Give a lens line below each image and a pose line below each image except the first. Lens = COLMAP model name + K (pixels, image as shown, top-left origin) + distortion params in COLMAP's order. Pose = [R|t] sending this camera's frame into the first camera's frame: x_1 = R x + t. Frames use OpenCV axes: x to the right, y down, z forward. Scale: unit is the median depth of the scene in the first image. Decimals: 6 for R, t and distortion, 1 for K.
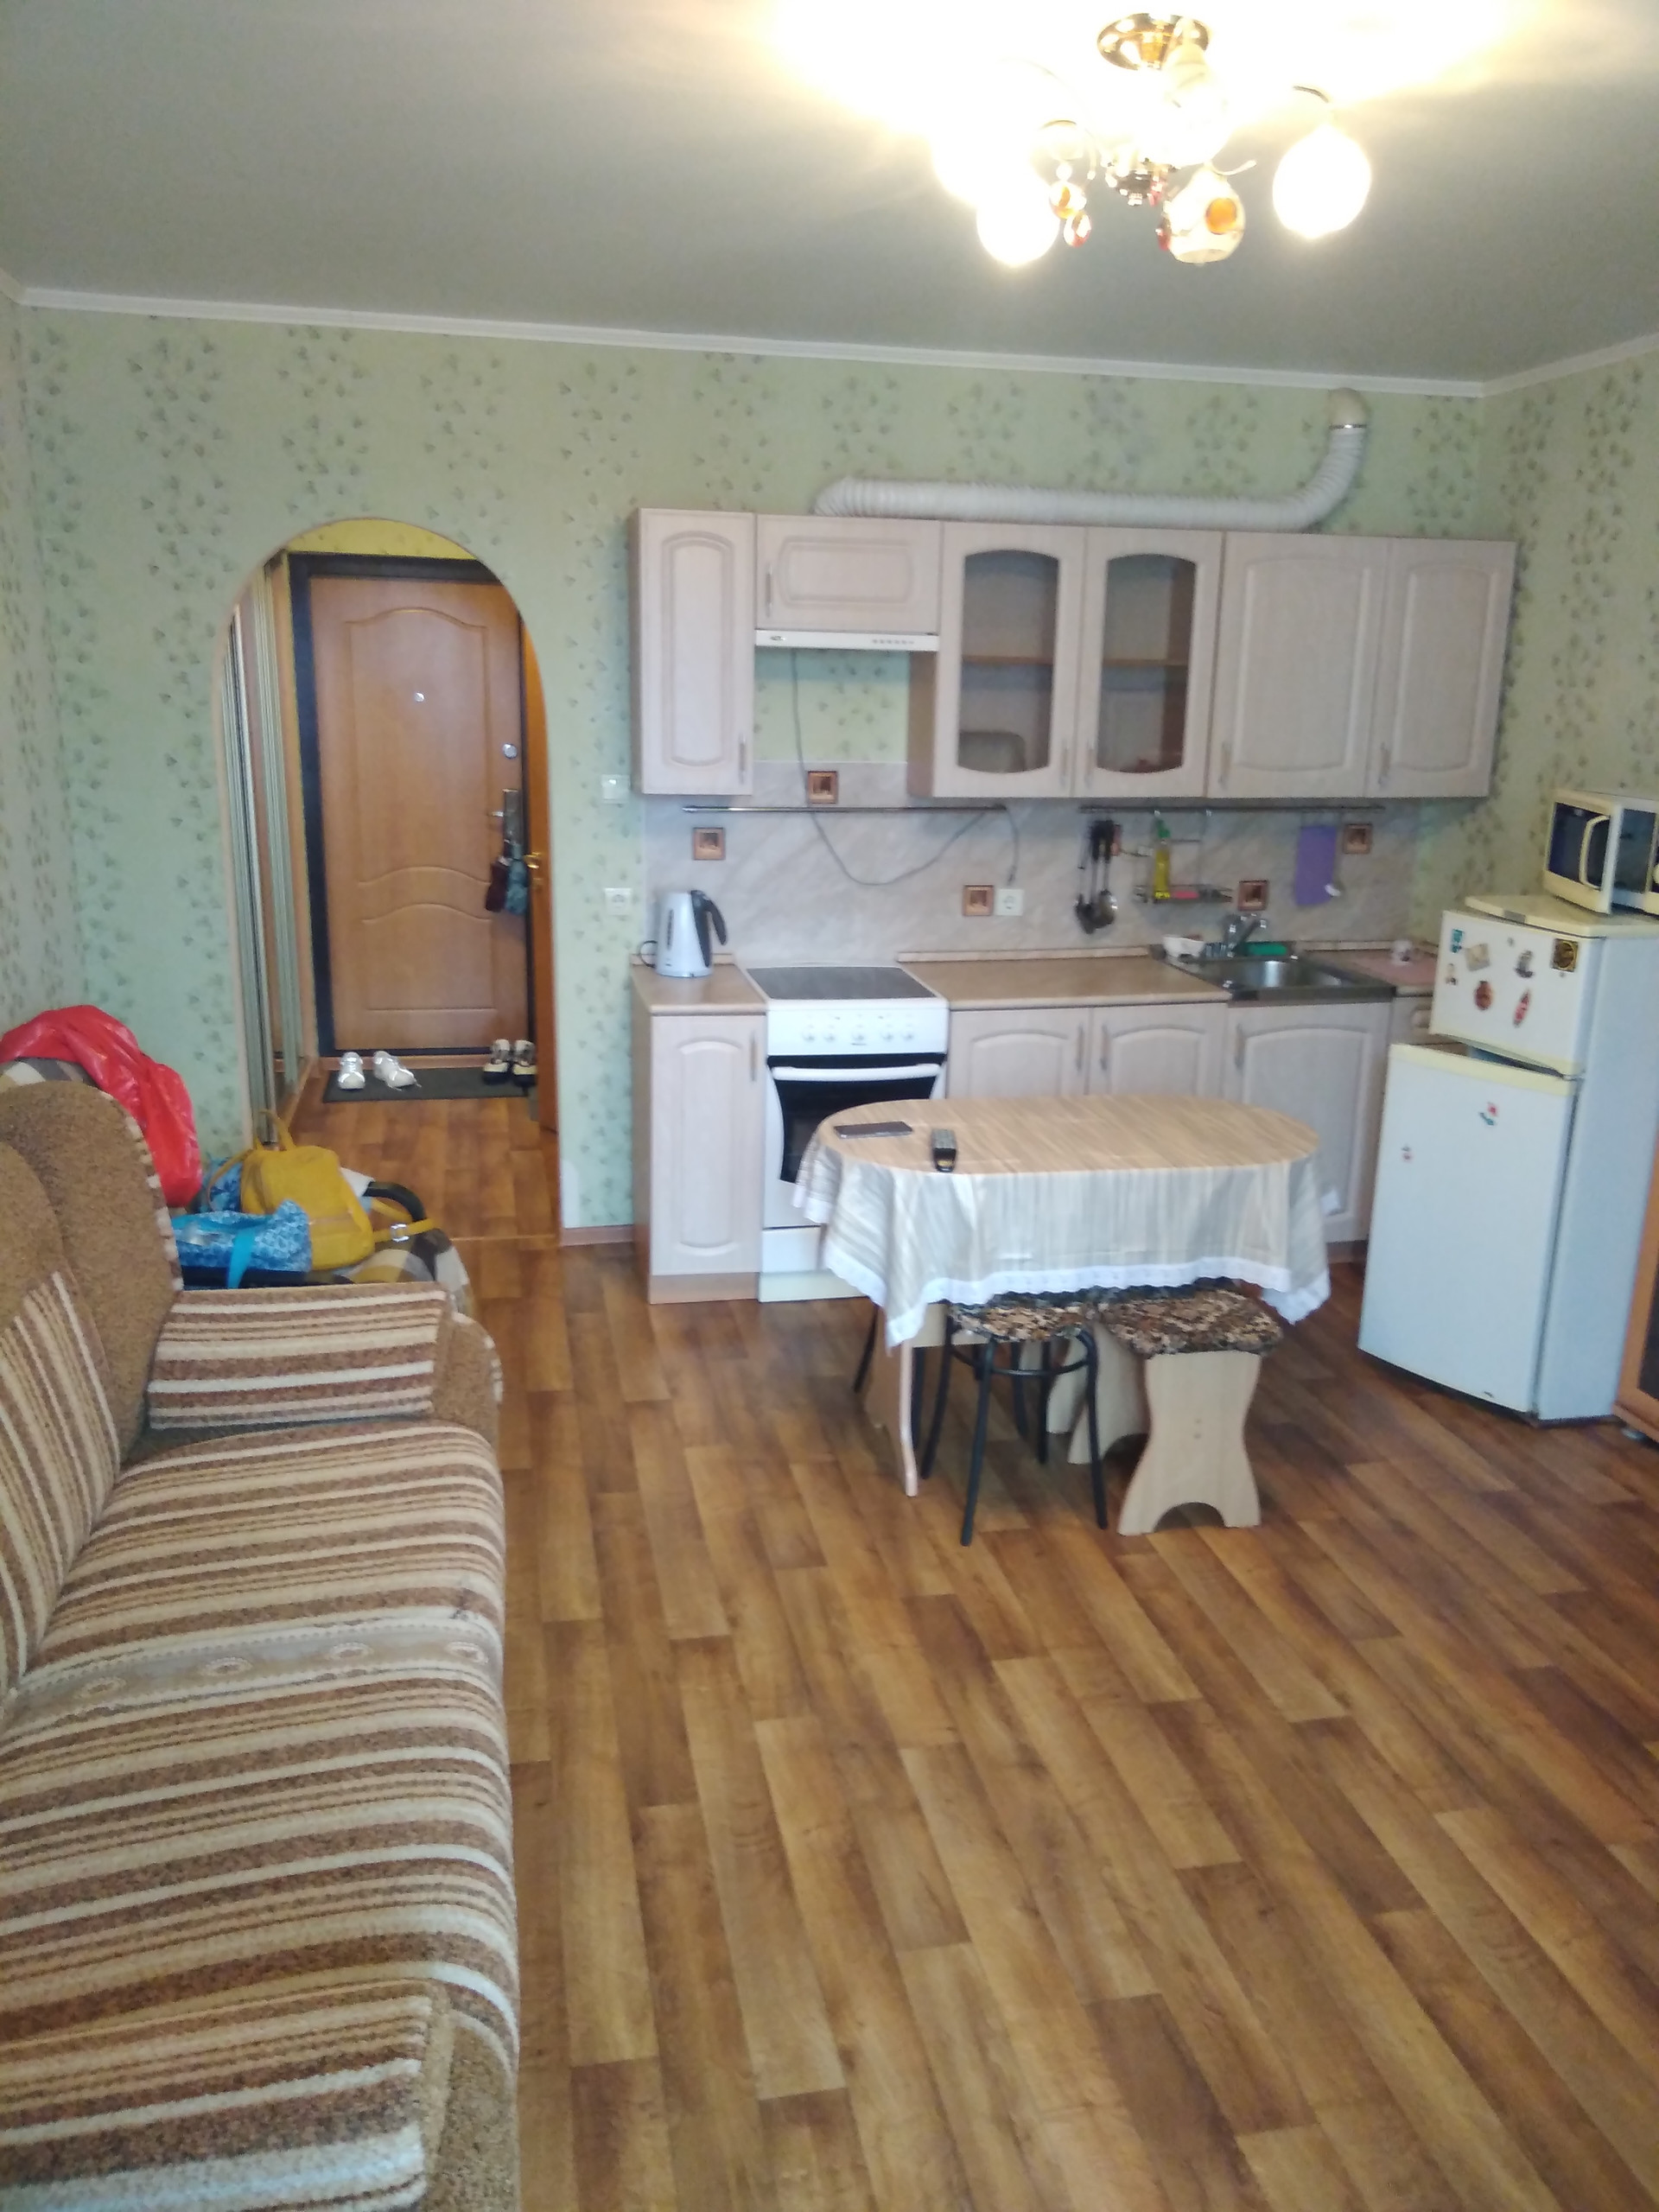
lens RADIAL K [[1642.1, 0, 828.3], [0, 1642.1, 1103.0], [0, 0, 1]] dist [0.023114, -0.011706]
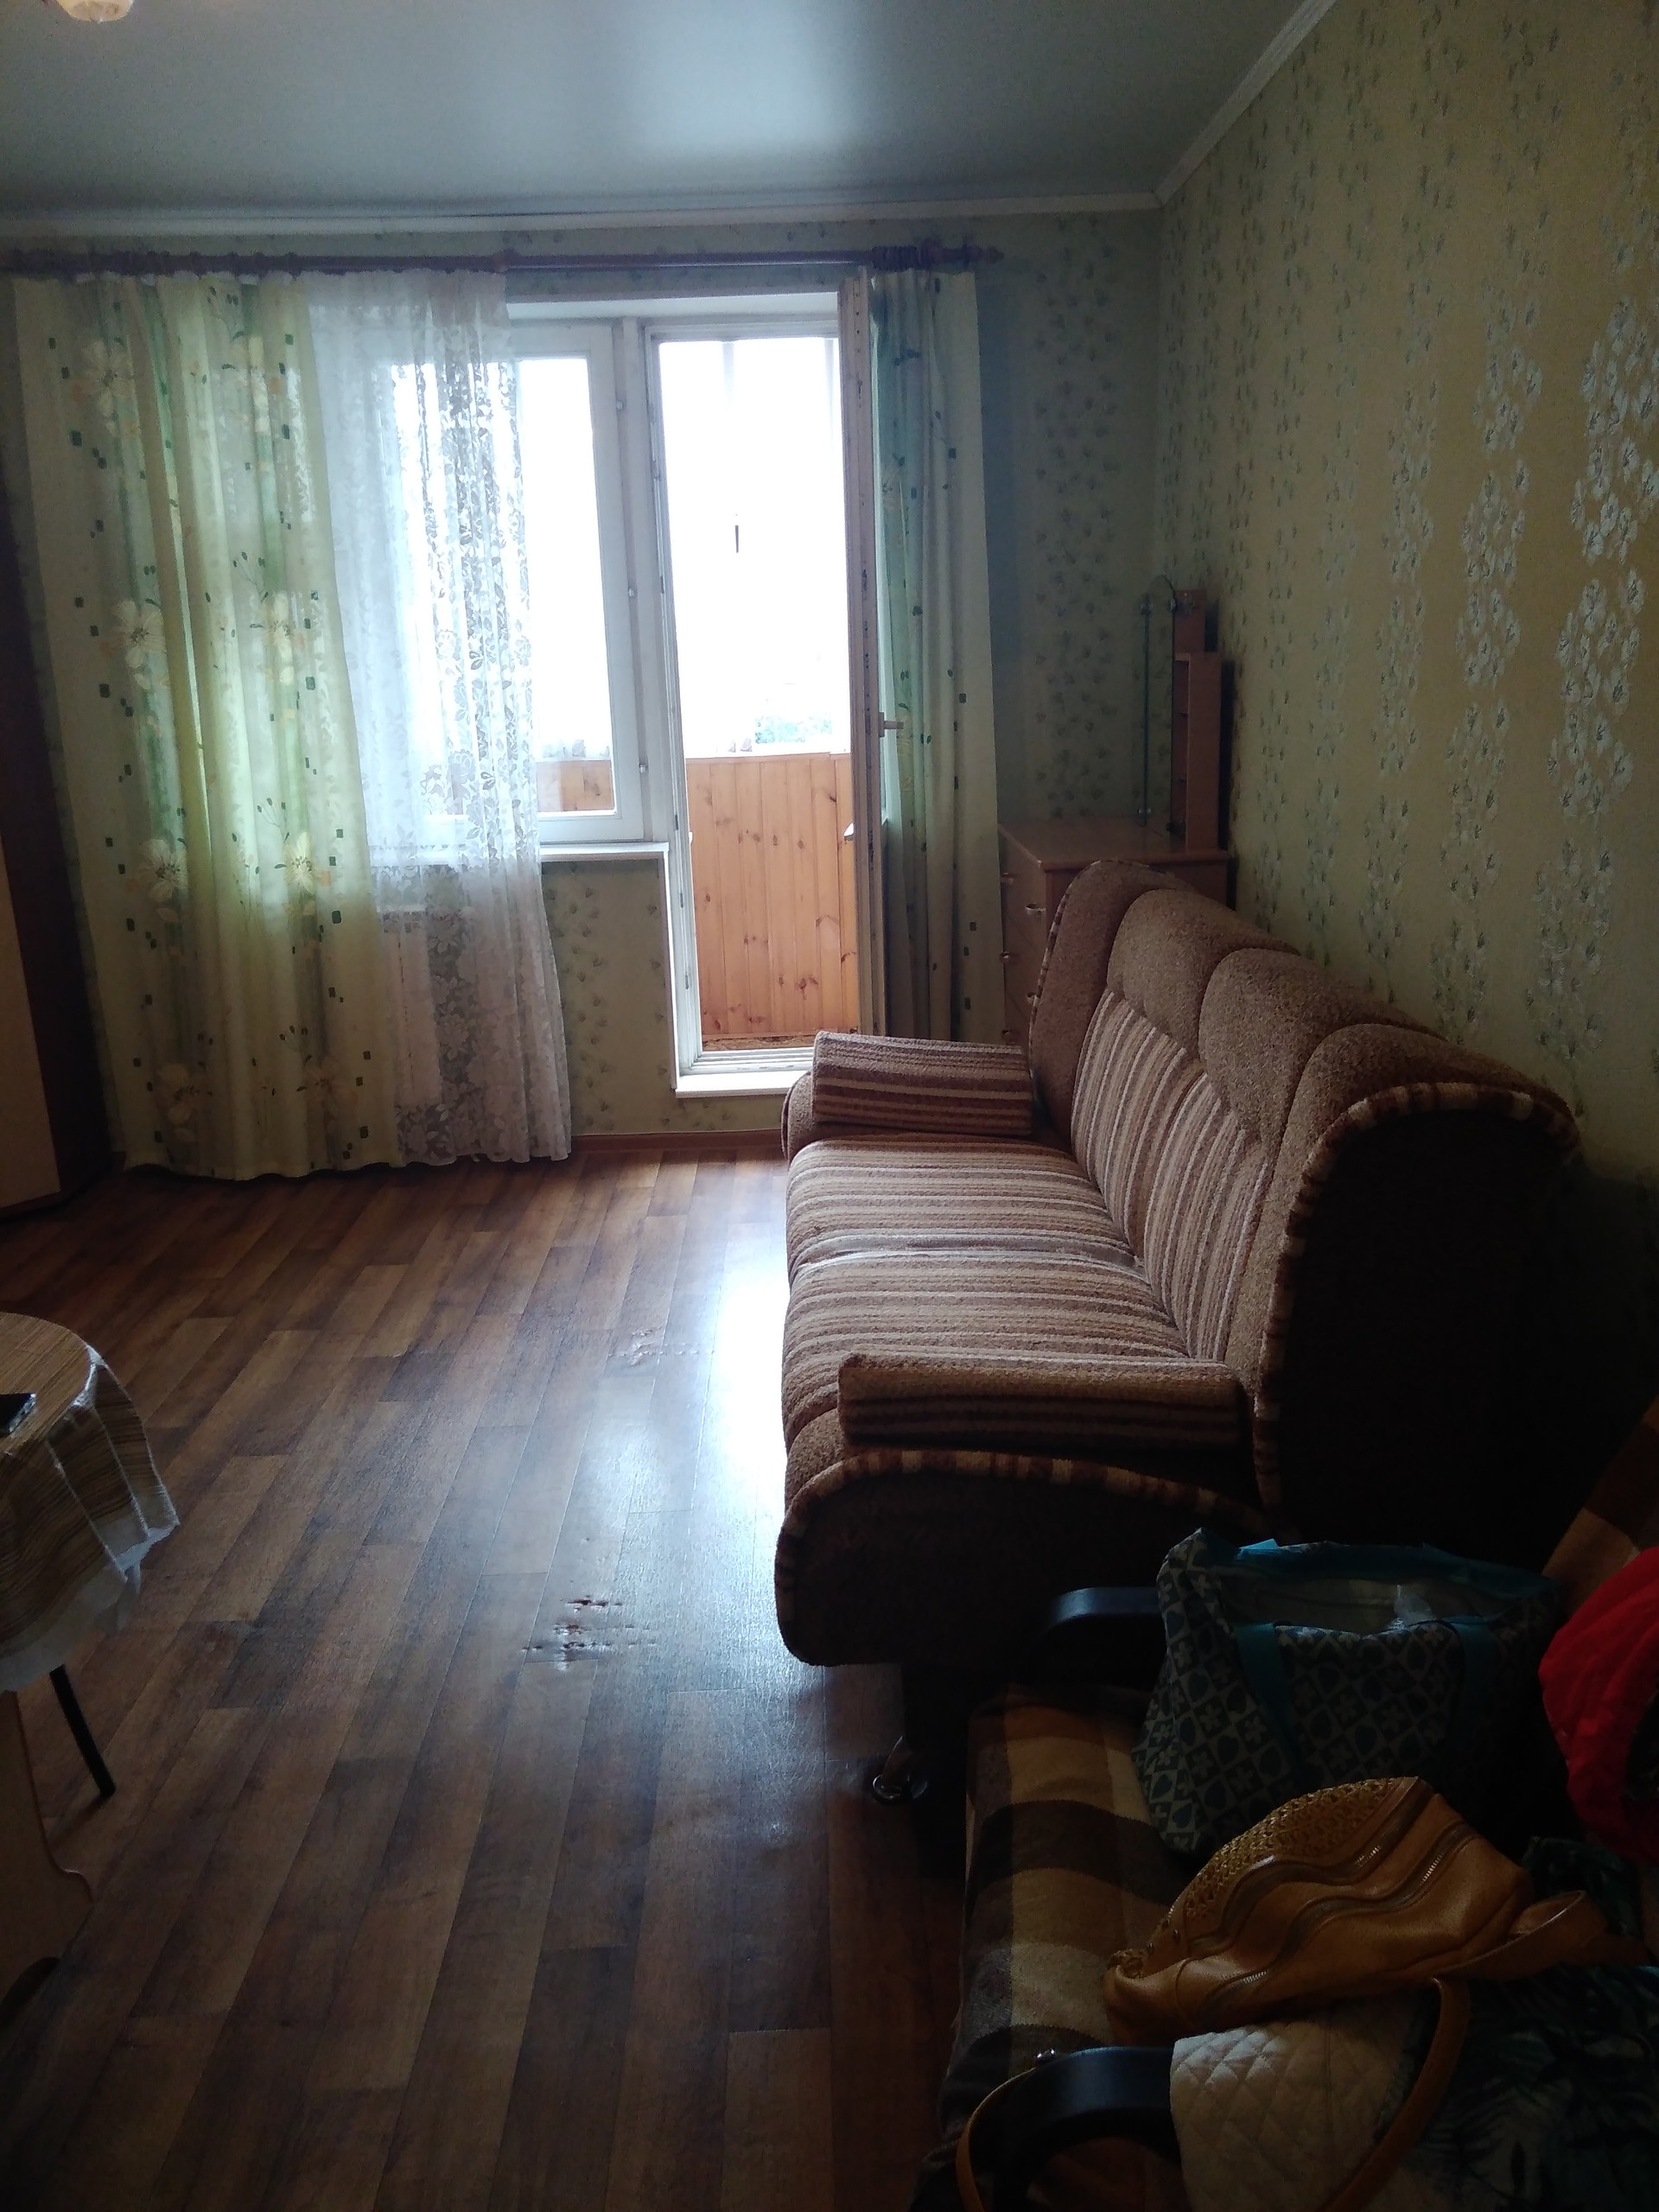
lens RADIAL K [[1642.1, 0, 825.6], [0, 1642.1, 1107.5], [0, 0, 1]] dist [0.023114, -0.011706]
pose [[-0.982759, -0.039770, 0.180563, -0.295791], [0.057262, 0.863105, 0.501767, -0.274265], [-0.175800, 0.503455, -0.845947, 1.314130]]
